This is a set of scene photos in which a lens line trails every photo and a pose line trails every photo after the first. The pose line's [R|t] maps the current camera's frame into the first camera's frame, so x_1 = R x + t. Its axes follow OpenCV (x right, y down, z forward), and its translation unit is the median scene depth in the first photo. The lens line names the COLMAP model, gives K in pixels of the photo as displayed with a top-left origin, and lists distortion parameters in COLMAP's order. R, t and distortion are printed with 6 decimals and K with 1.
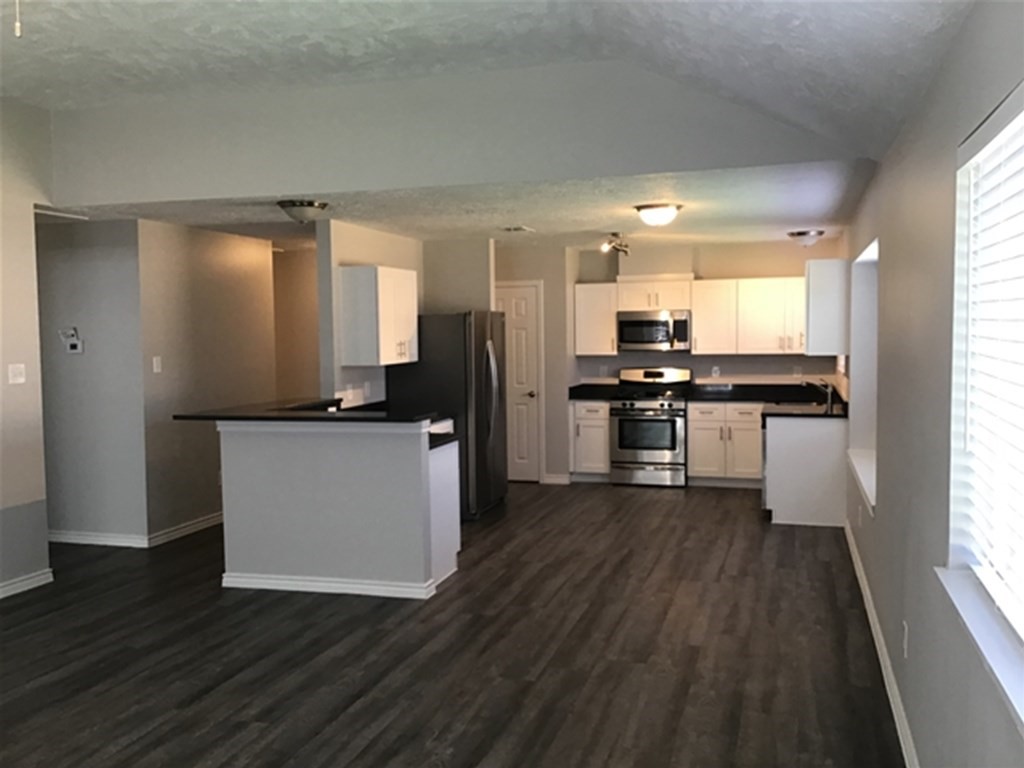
lens RADIAL K [[940.9, 0, 512.0], [0, 940.9, 384.0], [0, 0, 1]] dist [0.092060, 0.000513]
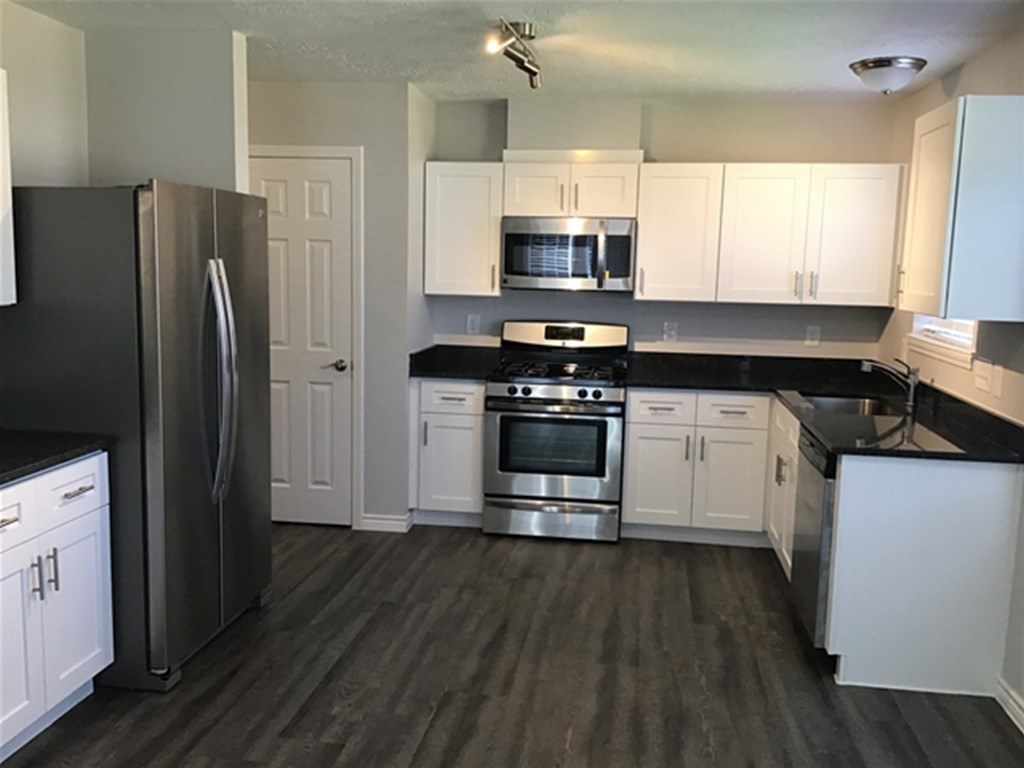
lens RADIAL K [[940.9, 0, 512.0], [0, 940.9, 384.0], [0, 0, 1]] dist [0.092060, 0.000513]
pose [[0.988665, 0.017009, 0.149172, 0.038459], [-0.028337, 0.996845, 0.074146, -0.021386], [-0.147440, -0.077532, 0.986027, 0.465482]]
